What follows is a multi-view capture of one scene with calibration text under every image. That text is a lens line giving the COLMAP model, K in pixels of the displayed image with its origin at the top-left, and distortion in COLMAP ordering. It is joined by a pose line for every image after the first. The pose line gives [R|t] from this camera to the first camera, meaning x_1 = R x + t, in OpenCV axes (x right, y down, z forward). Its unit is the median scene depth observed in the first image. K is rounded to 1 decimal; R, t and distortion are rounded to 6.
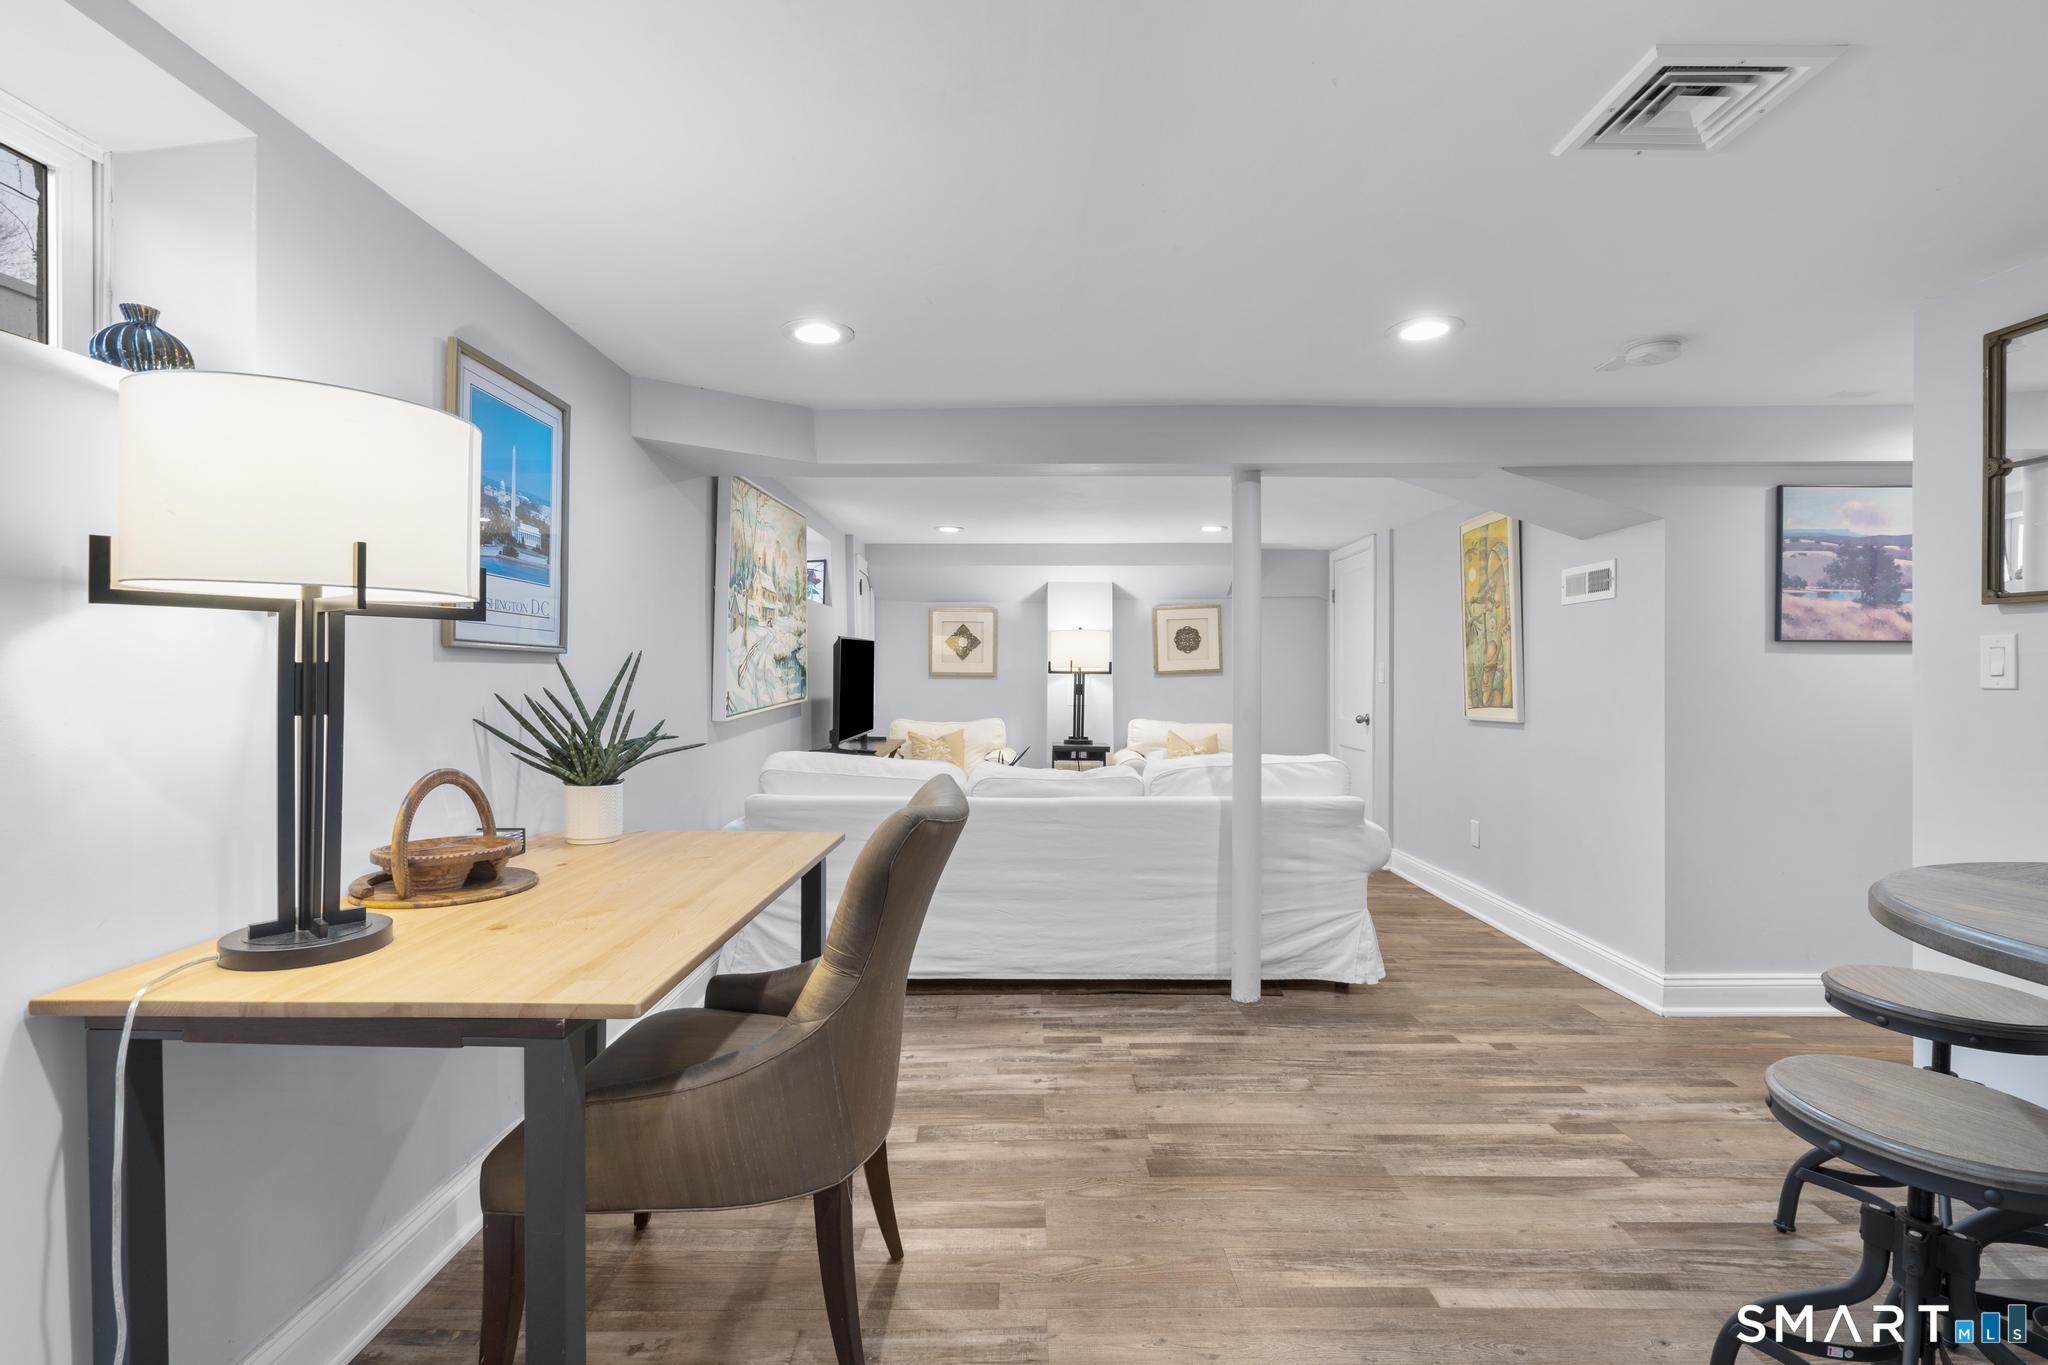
lens RADIAL K [[945.1, 0, 1024.0], [0, 945.1, 682.5], [0, 0, 1]] dist [0.002945, 0.000721]
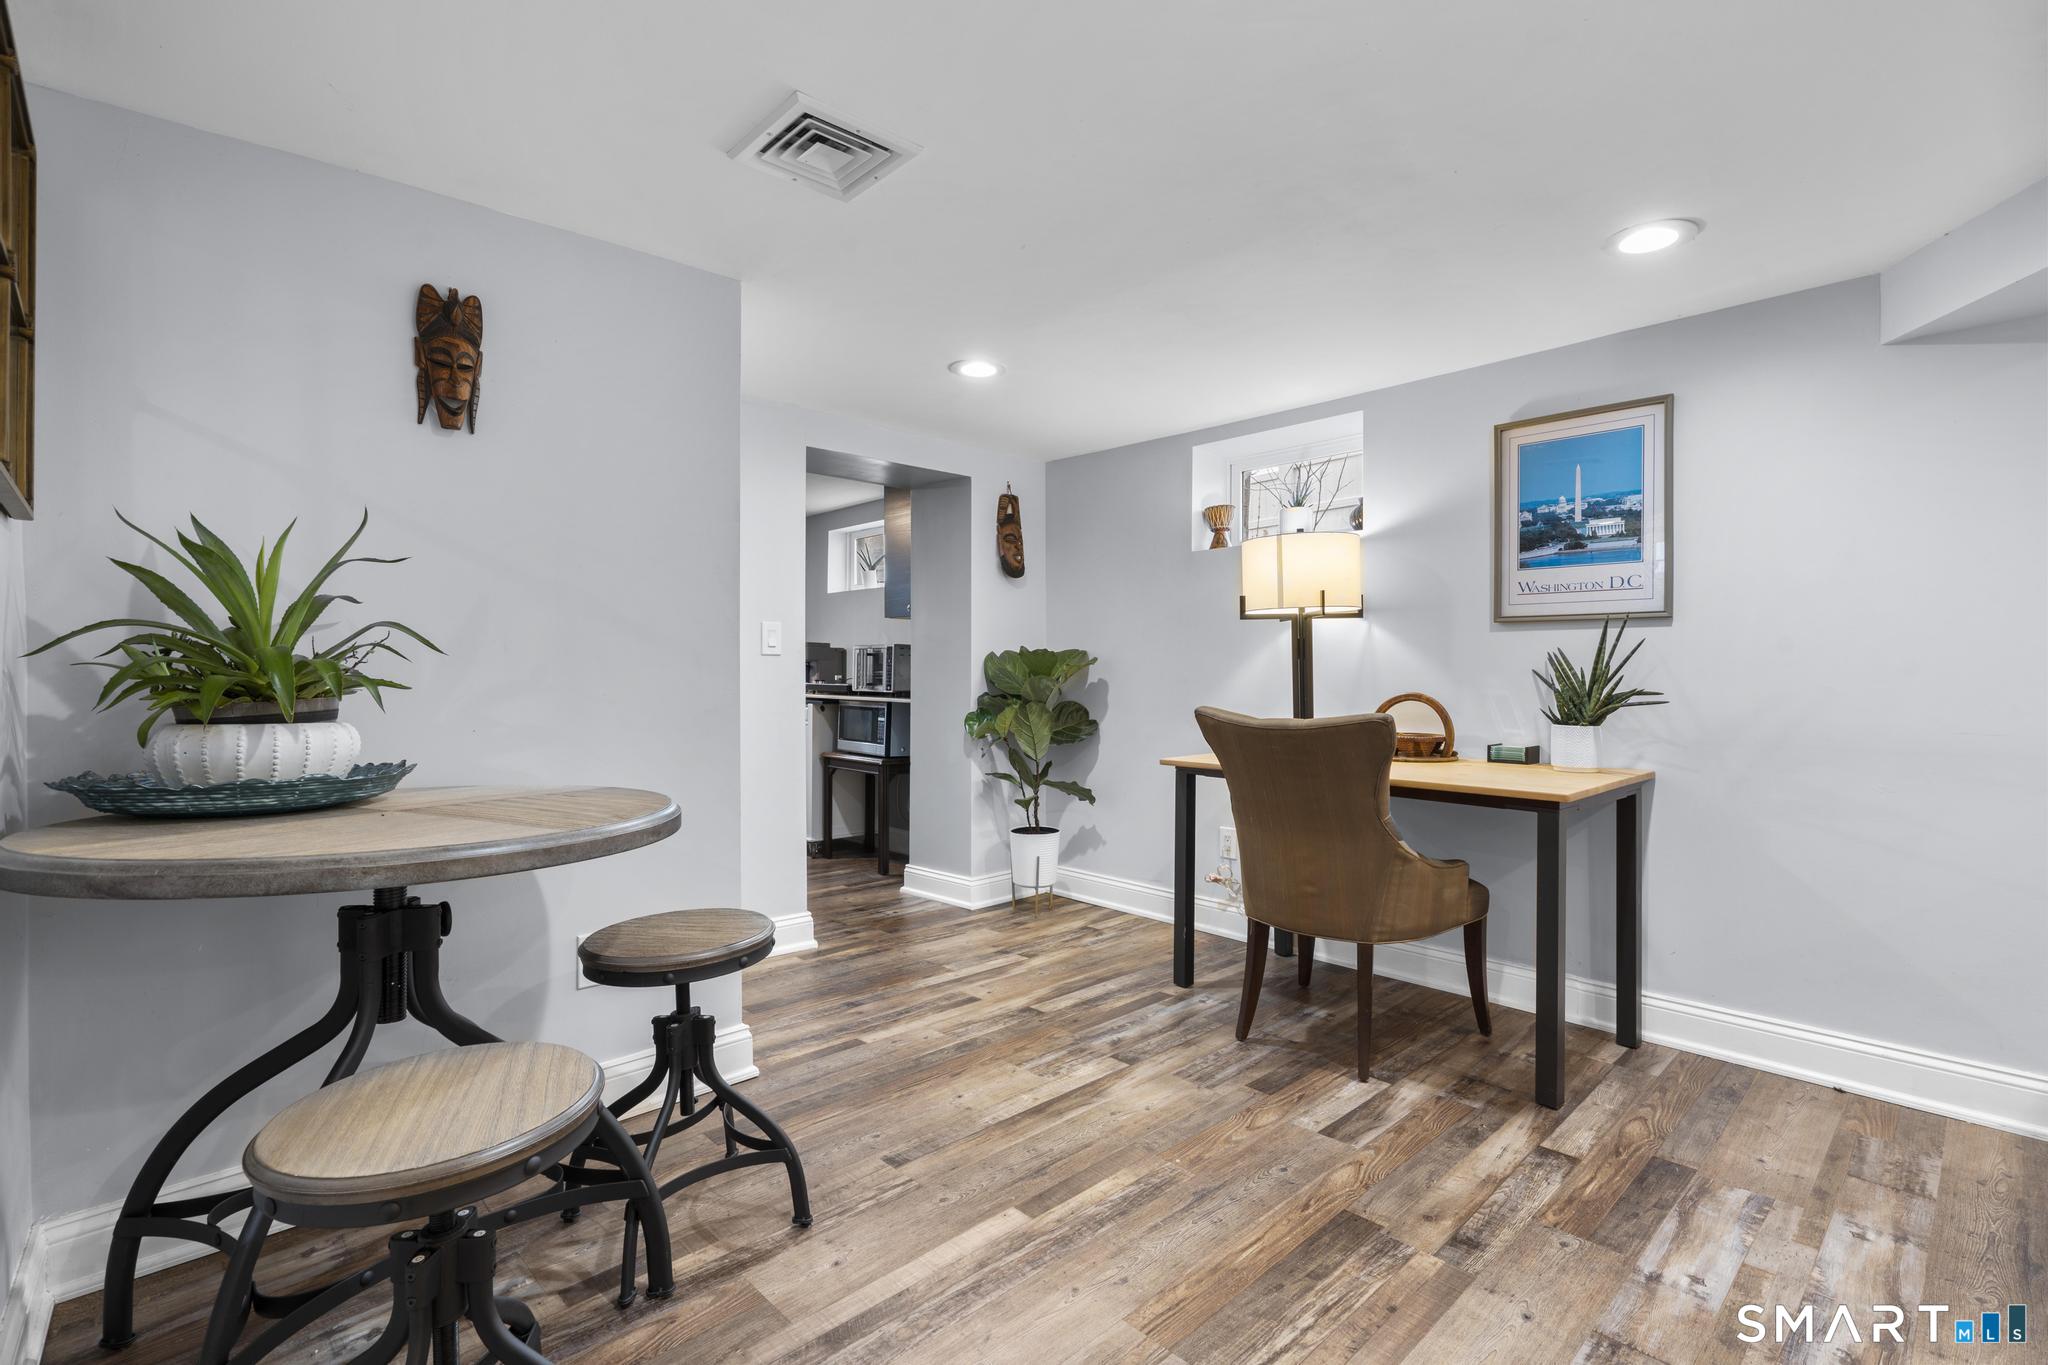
lens RADIAL K [[937.2, 0, 1024.9], [0, 937.2, 677.0], [0, 0, 1]] dist [-0.008031, 0.005677]
pose [[-0.727251, 0.004321, -0.686358, 0.766259], [-0.004409, 0.999930, 0.010967, 0.029870], [0.686357, 0.011002, -0.727181, 1.175559]]
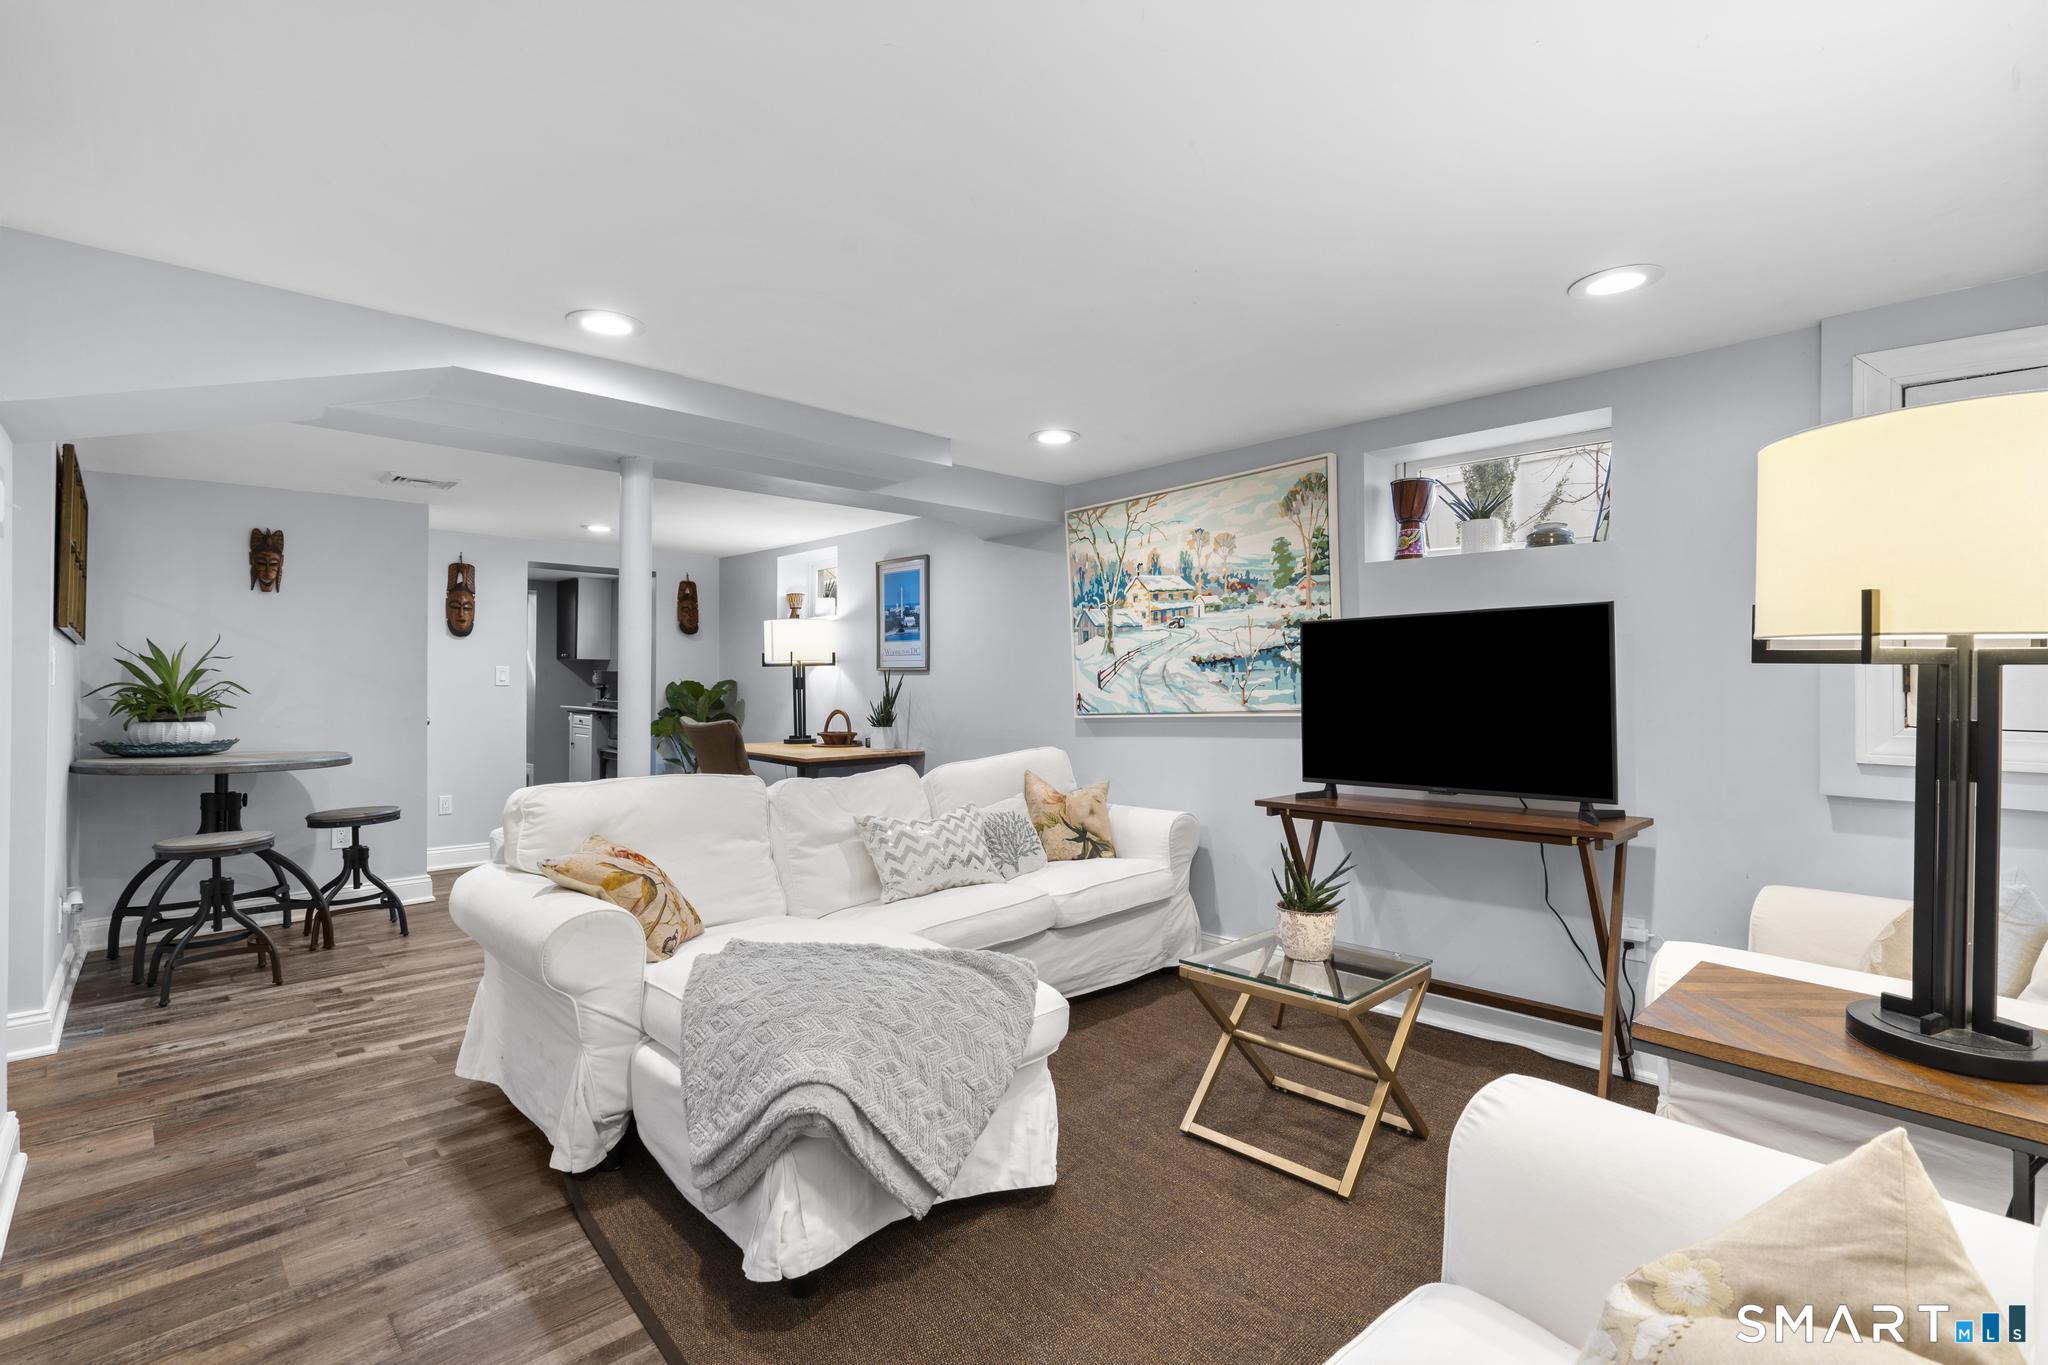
lens RADIAL K [[937.2, 0, 1024.9], [0, 937.2, 677.0], [0, 0, 1]] dist [-0.008031, 0.005677]
pose [[-0.722252, -0.005432, -0.691608, 0.761933], [-0.006120, 0.999980, -0.001463, -0.011535], [0.691603, 0.003176, -0.722271, 2.472583]]
